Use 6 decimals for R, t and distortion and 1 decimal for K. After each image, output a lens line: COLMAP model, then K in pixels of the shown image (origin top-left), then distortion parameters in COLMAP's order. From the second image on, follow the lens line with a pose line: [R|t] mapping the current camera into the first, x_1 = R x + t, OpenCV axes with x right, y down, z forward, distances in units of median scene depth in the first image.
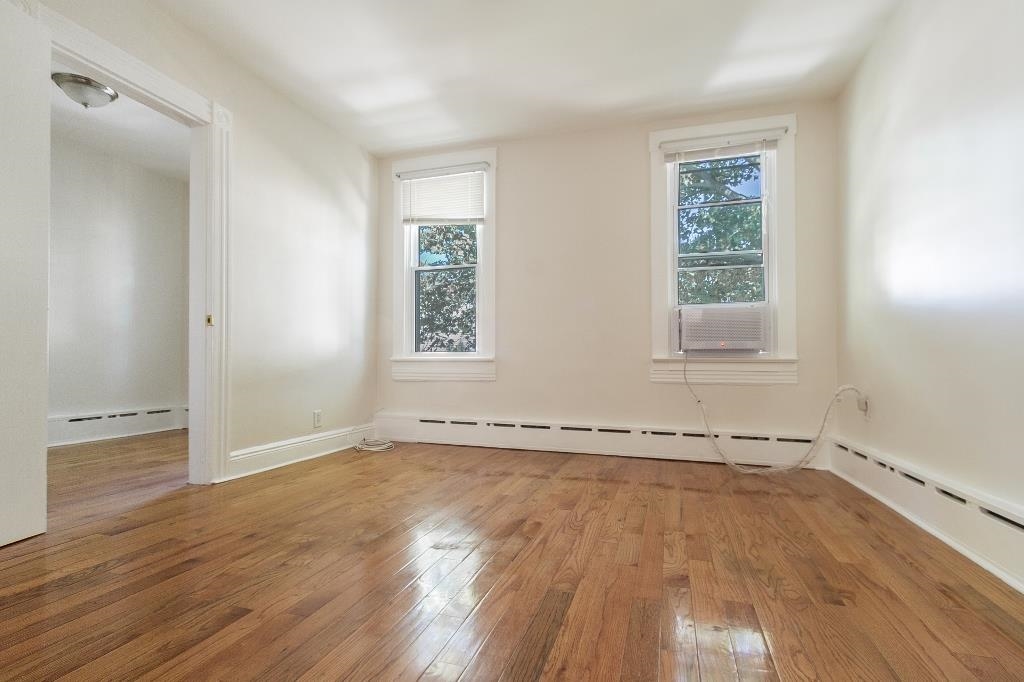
lens RADIAL K [[472.9, 0, 523.2], [0, 472.9, 370.7], [0, 0, 1]] dist [0.002676, 0.000433]
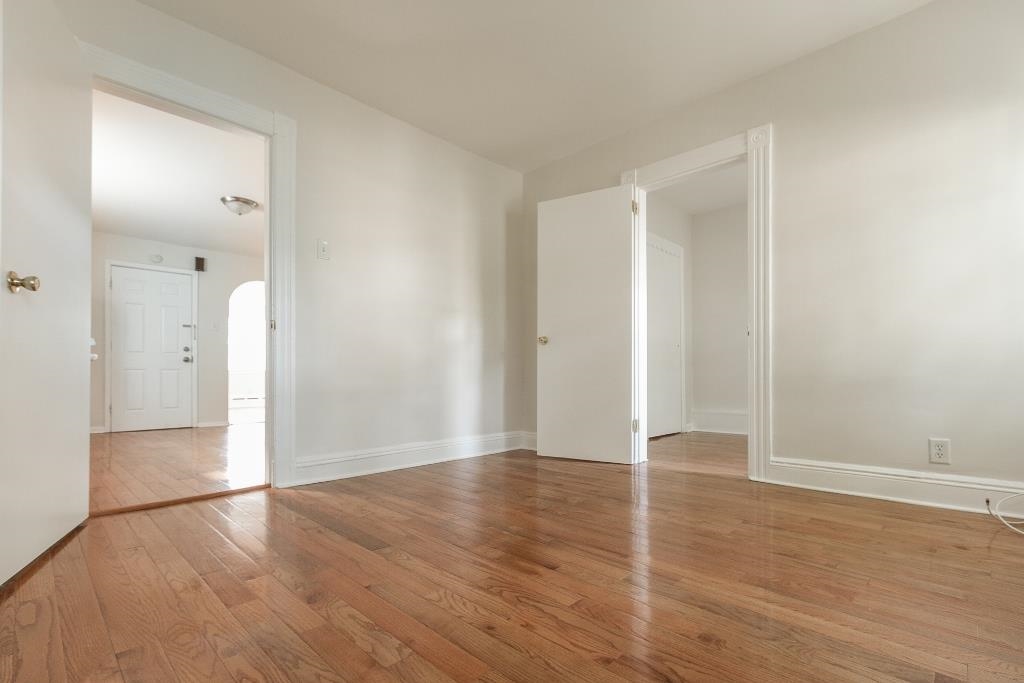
lens RADIAL K [[472.9, 0, 523.2], [0, 472.9, 371.2], [0, 0, 1]] dist [0.002676, 0.000433]
pose [[-0.439816, -0.006772, -0.898062, 0.811174], [-0.010121, 0.999945, -0.002584, -0.005784], [0.898031, 0.007952, -0.439861, 1.456400]]
